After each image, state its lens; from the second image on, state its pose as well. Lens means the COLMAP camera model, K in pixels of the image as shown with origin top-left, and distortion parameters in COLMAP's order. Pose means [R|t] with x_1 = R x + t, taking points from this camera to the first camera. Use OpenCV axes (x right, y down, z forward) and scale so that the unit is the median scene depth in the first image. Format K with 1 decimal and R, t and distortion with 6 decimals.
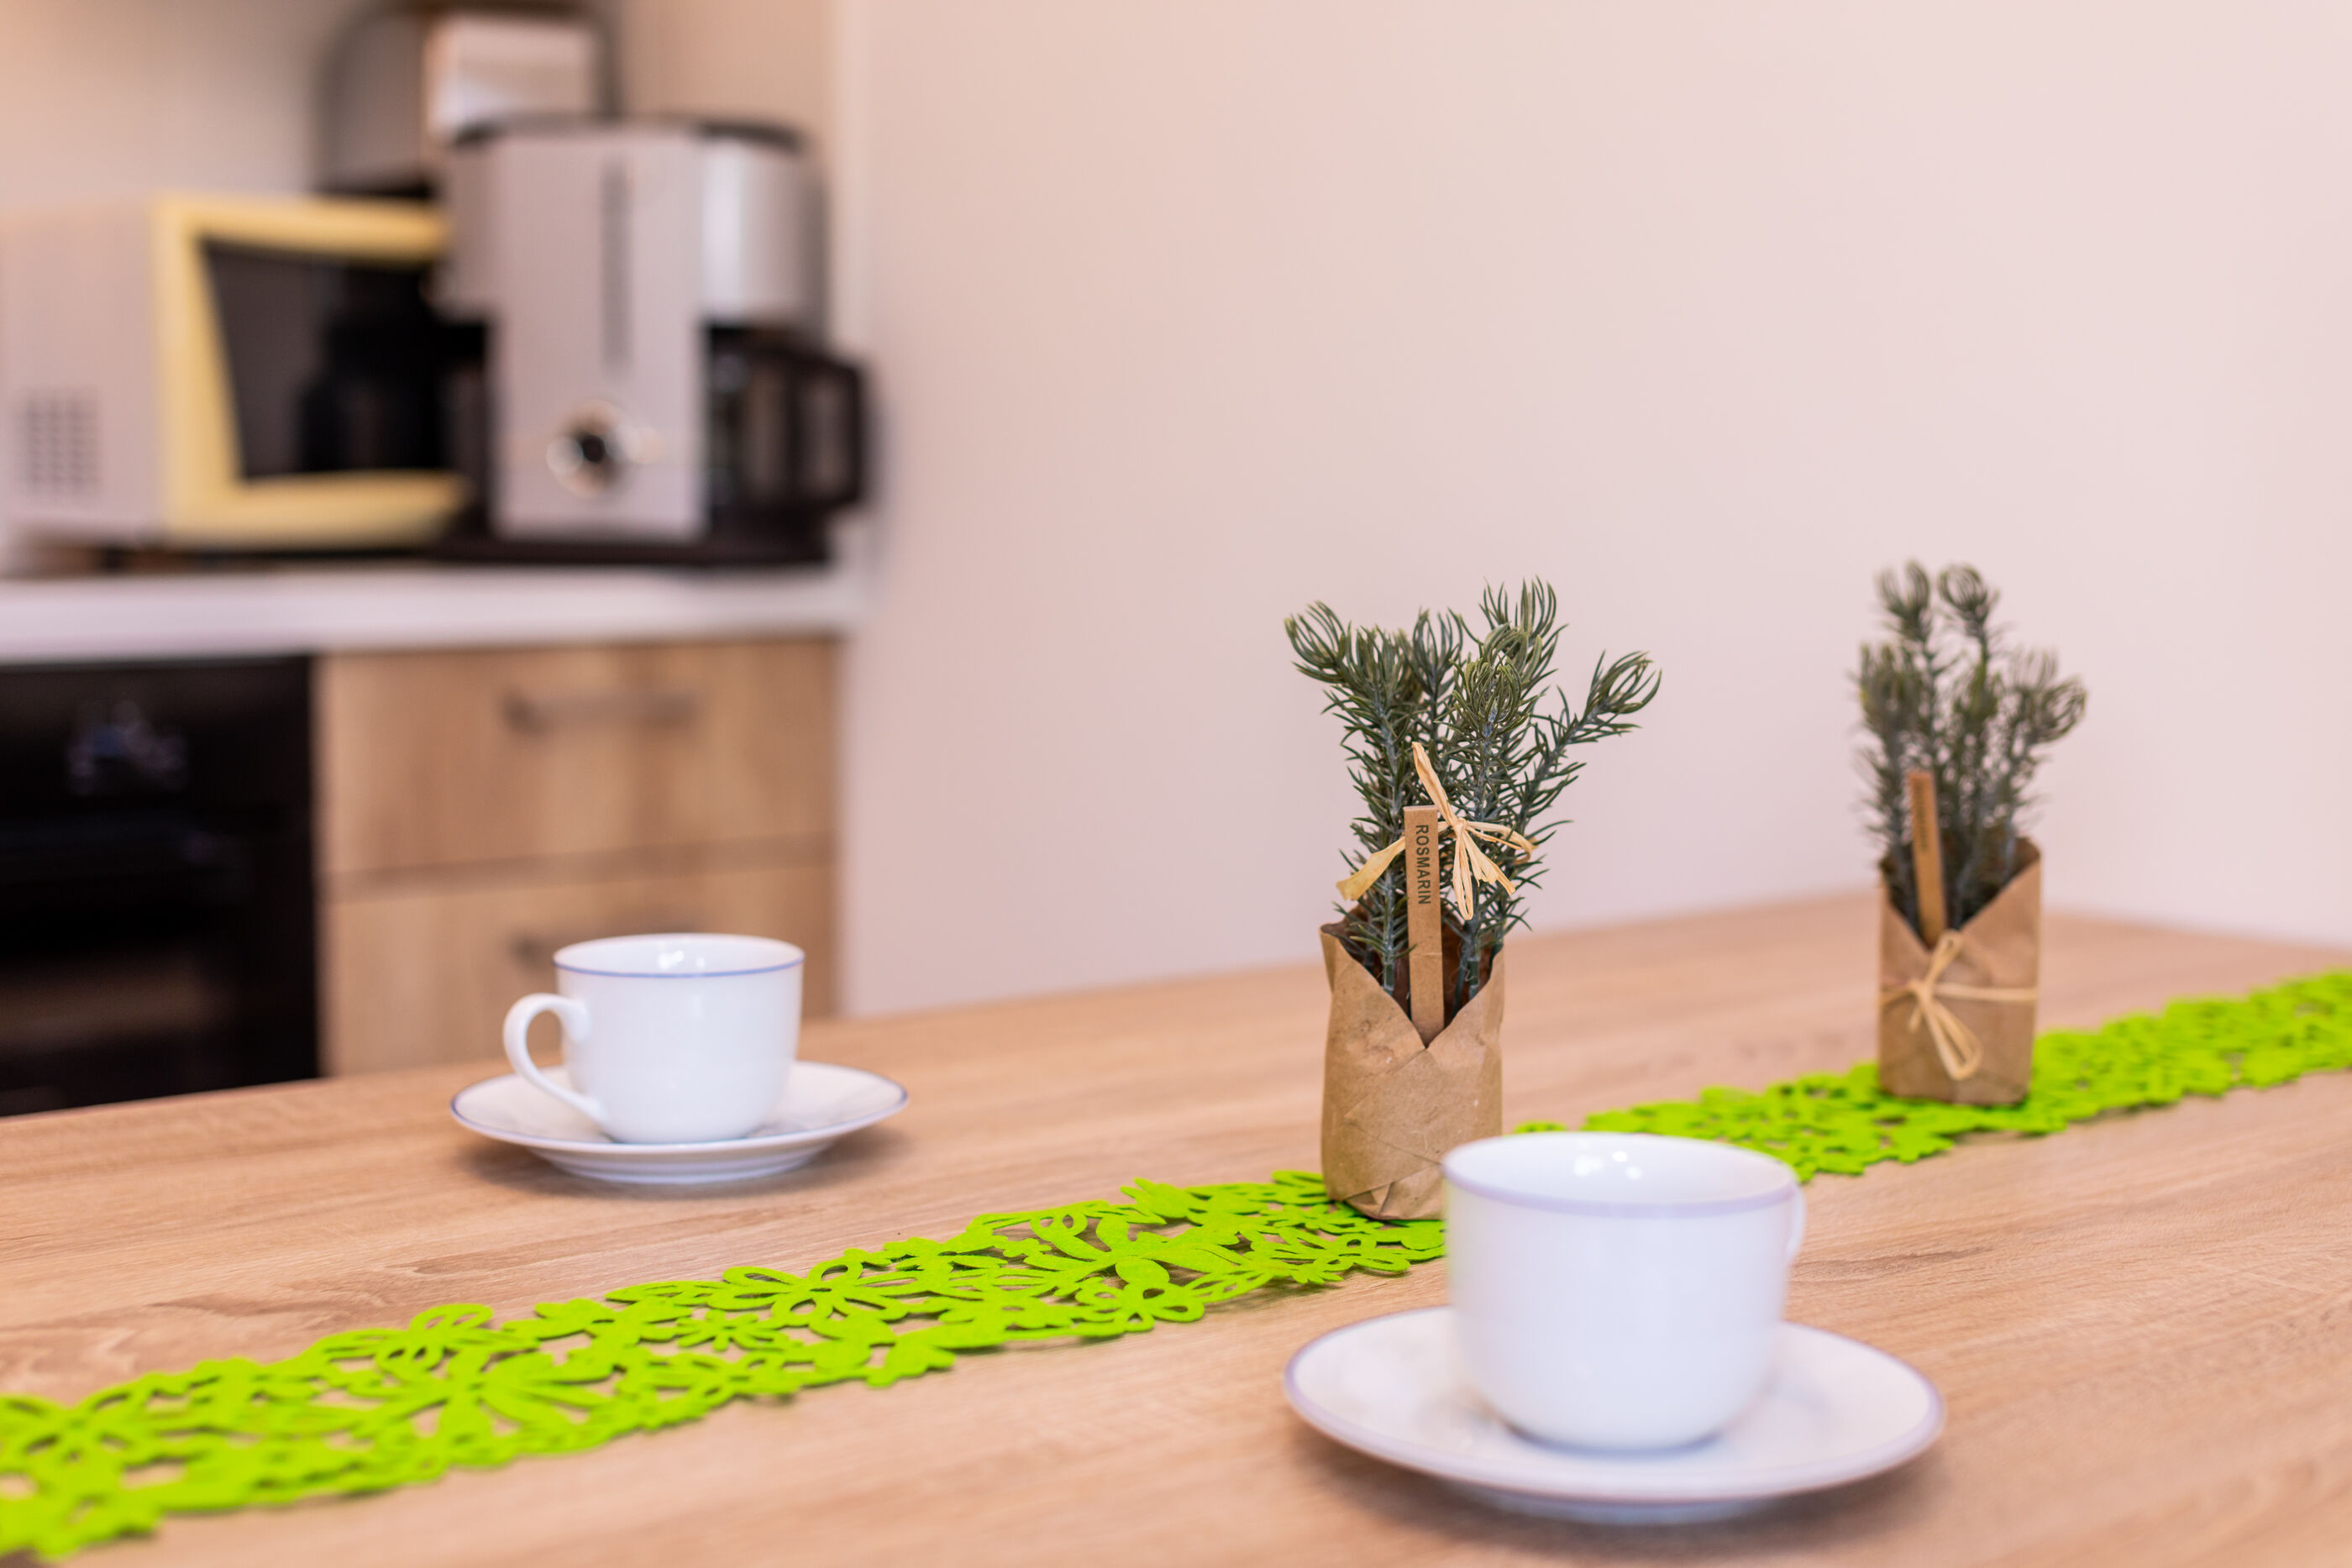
lens RADIAL K [[3186.8, 0, 1181.3], [0, 3186.8, 780.6], [0, 0, 1]] dist [-0.017995, 0.000000]
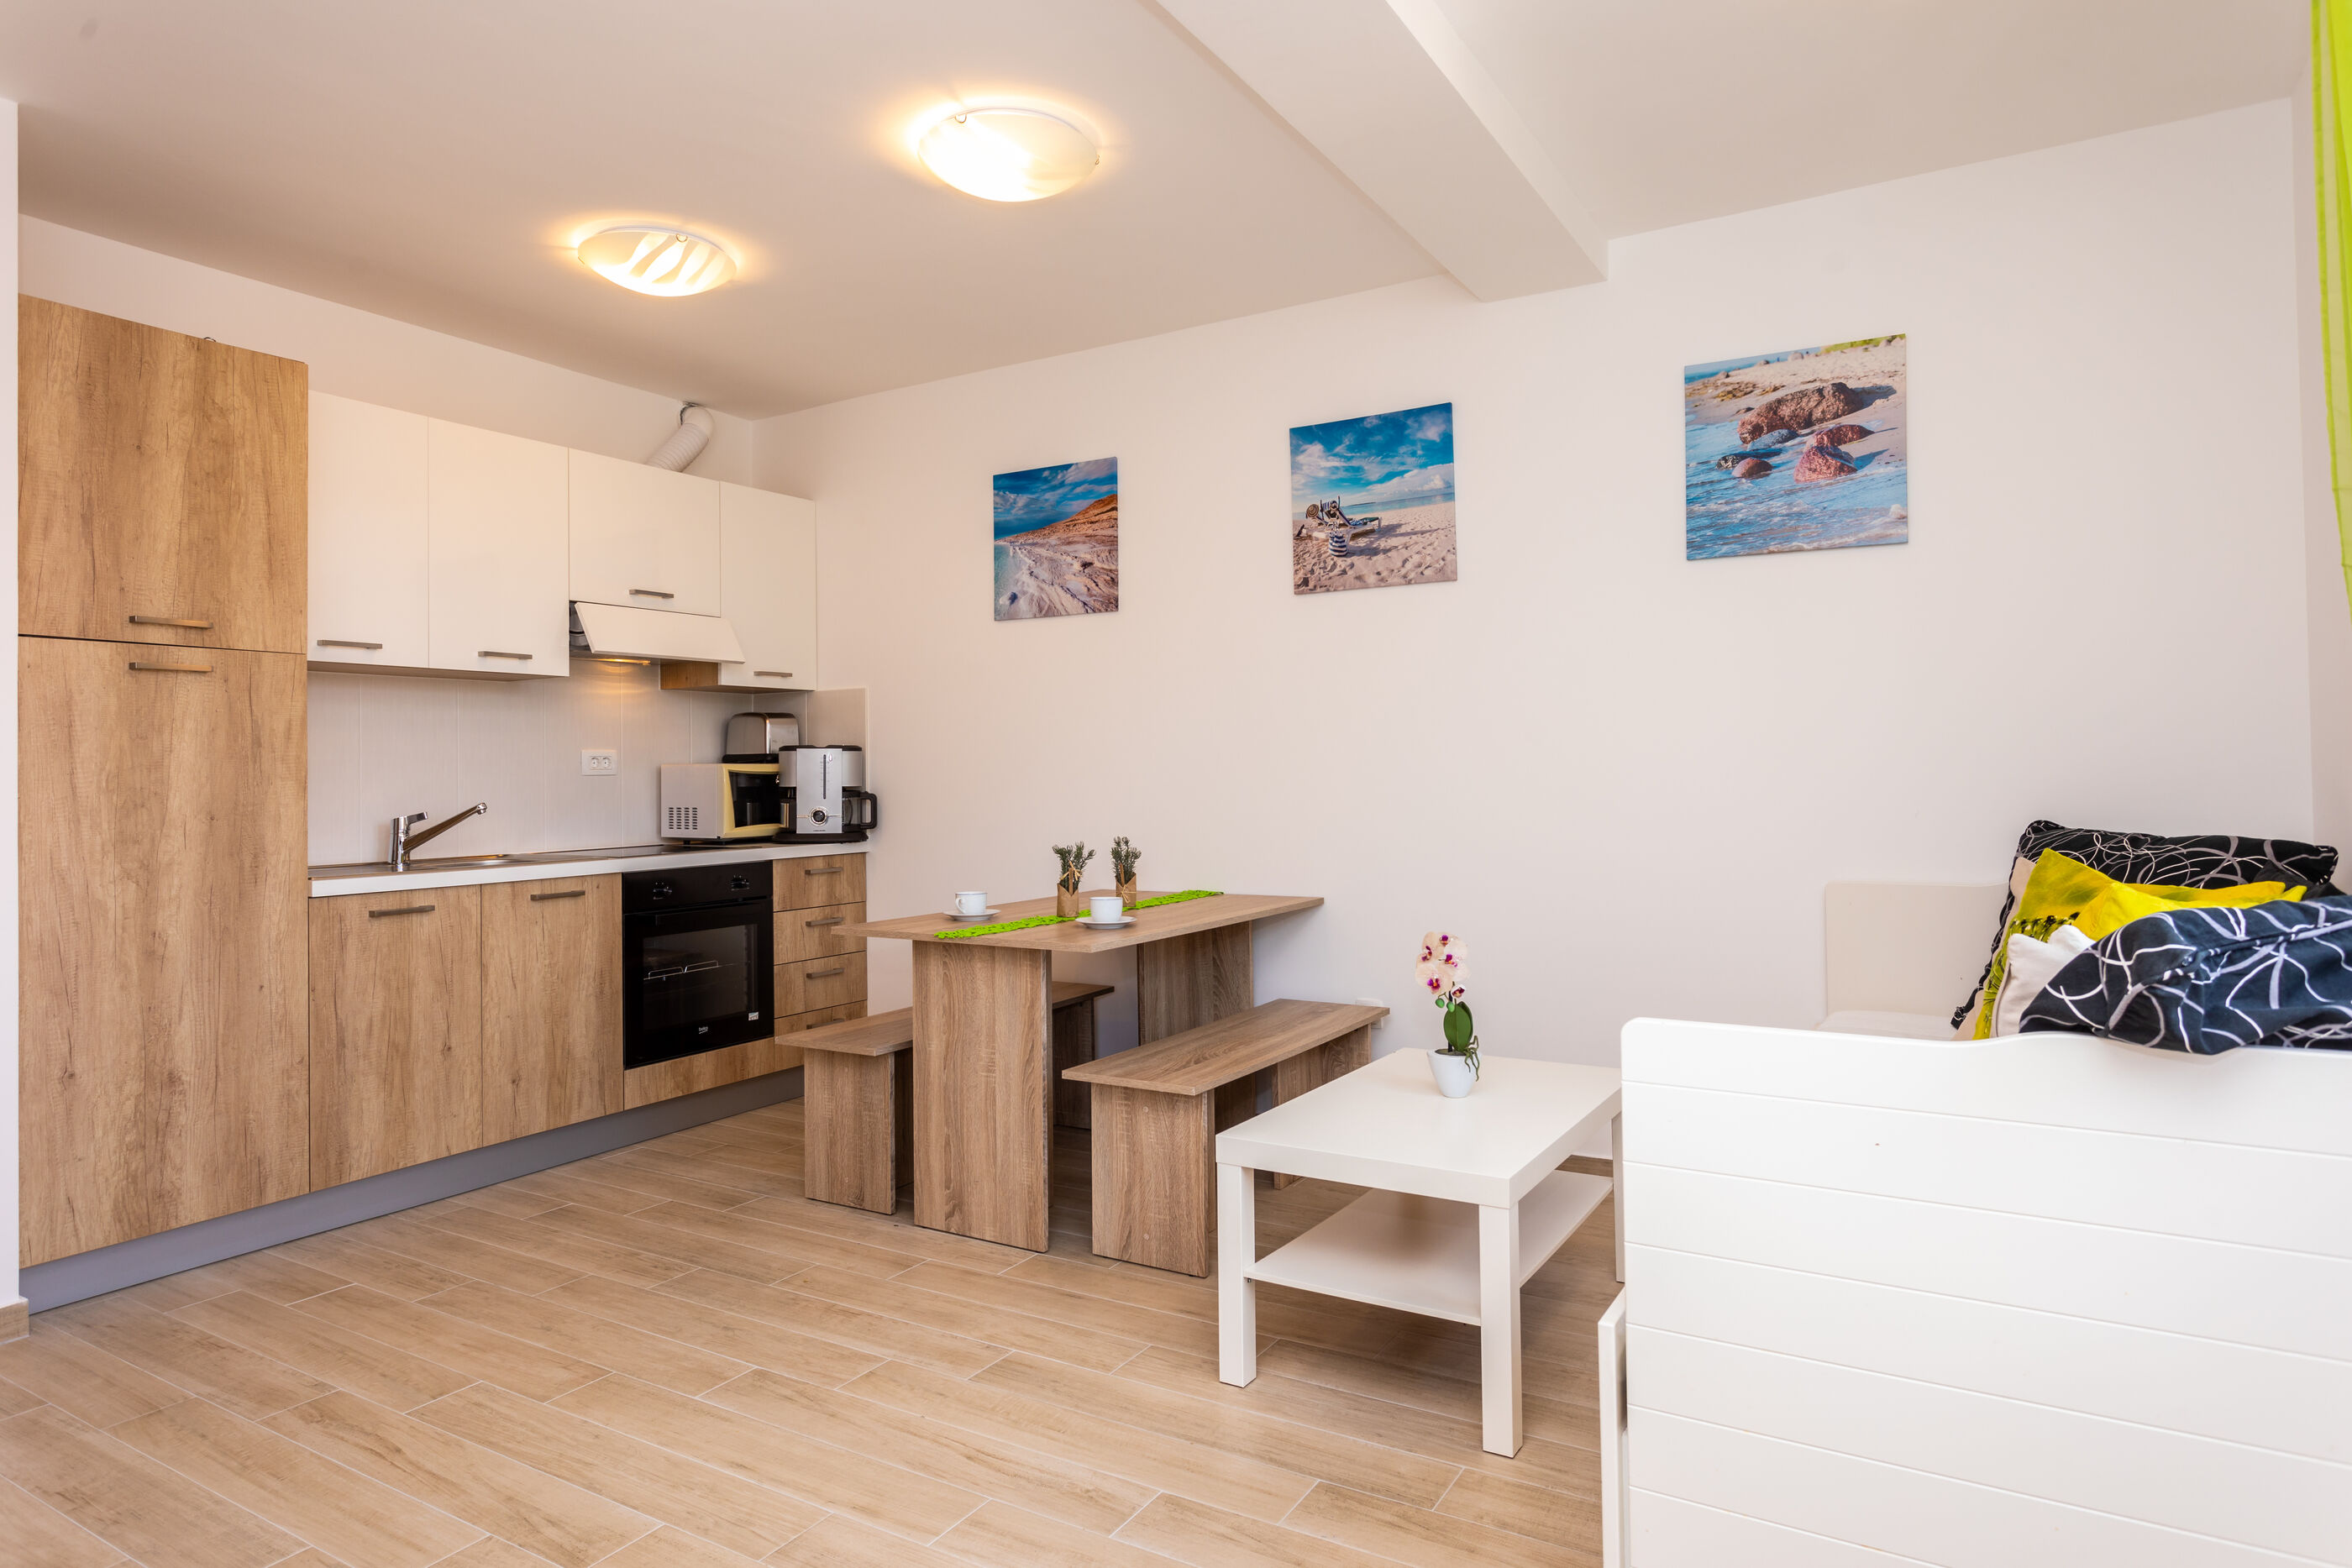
lens RADIAL K [[1361.8, 0, 1164.9], [0, 1361.8, 745.5], [0, 0, 1]] dist [-0.003082, -0.000861]
pose [[0.945498, -0.011278, 0.325433, -0.357259], [0.050608, 0.992346, -0.112645, 0.043705], [-0.321672, 0.122976, 0.938831, -1.049642]]
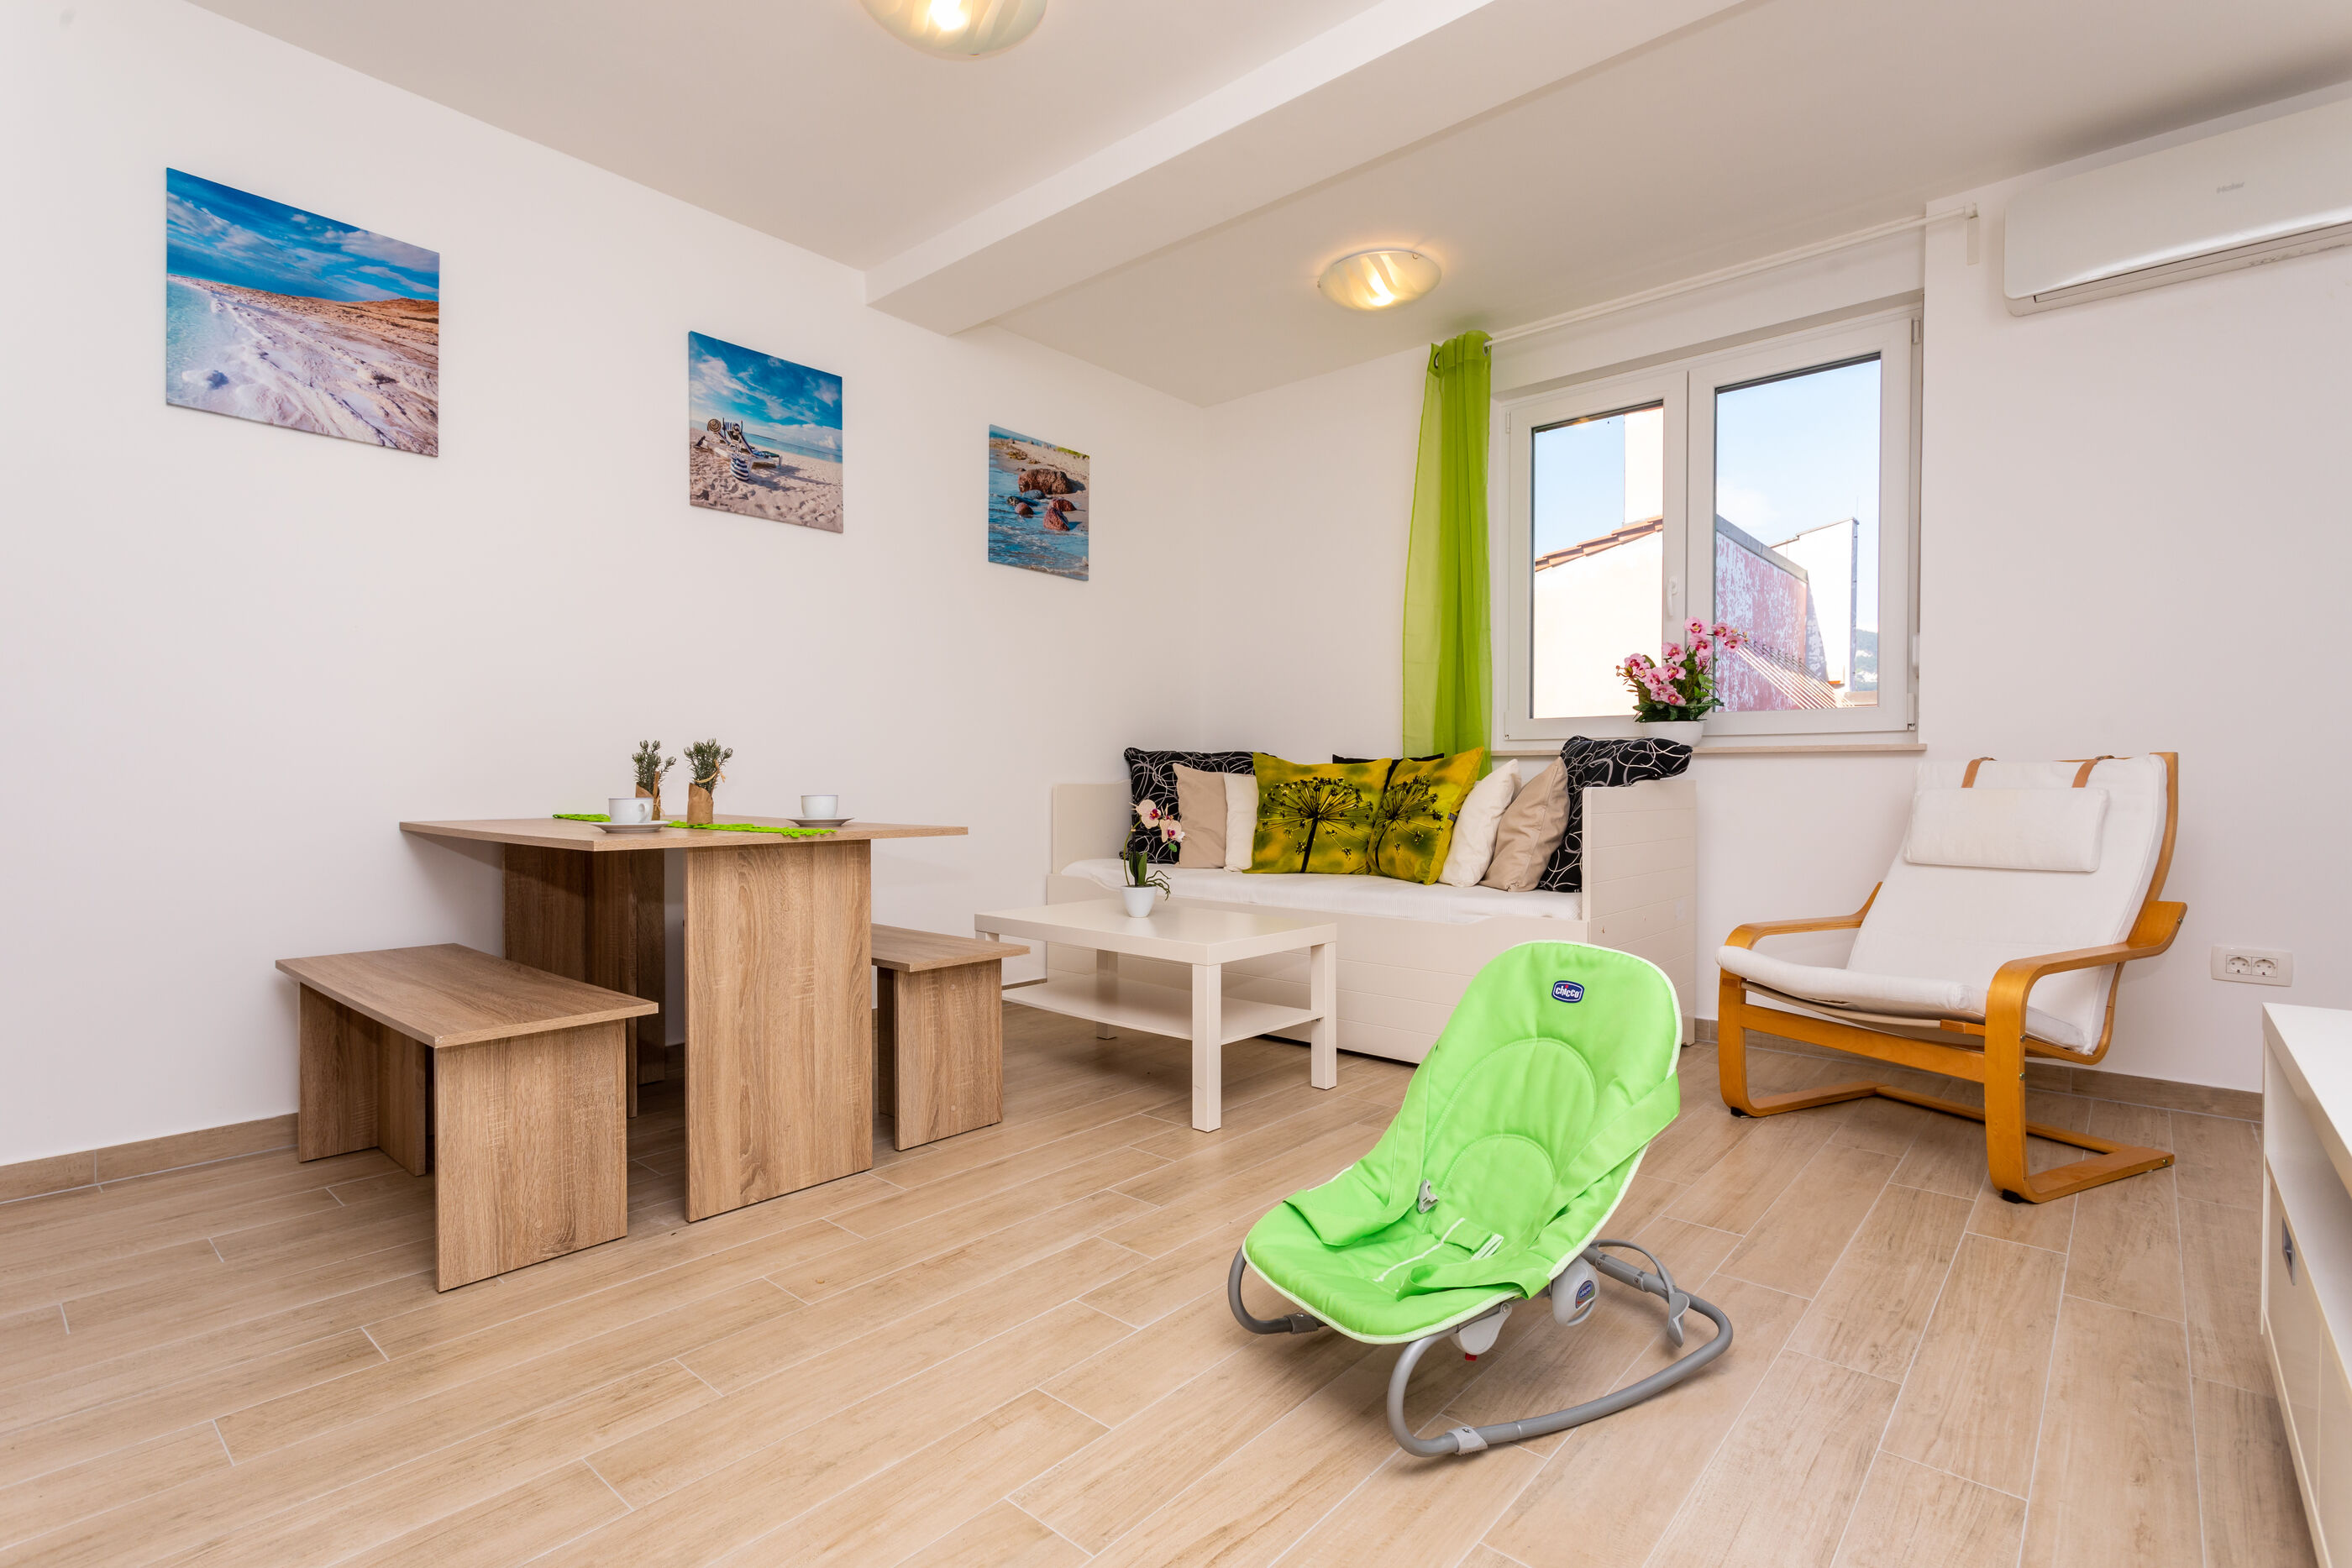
lens RADIAL K [[1106.3, 0, 1167.6], [0, 1106.3, 783.5], [0, 0, 1]] dist [0.006294, -0.000836]
pose [[-0.150209, -0.009050, 0.988613, -1.069774], [0.095952, 0.995104, 0.023689, 0.033783], [-0.983987, 0.098417, -0.148605, 0.143043]]
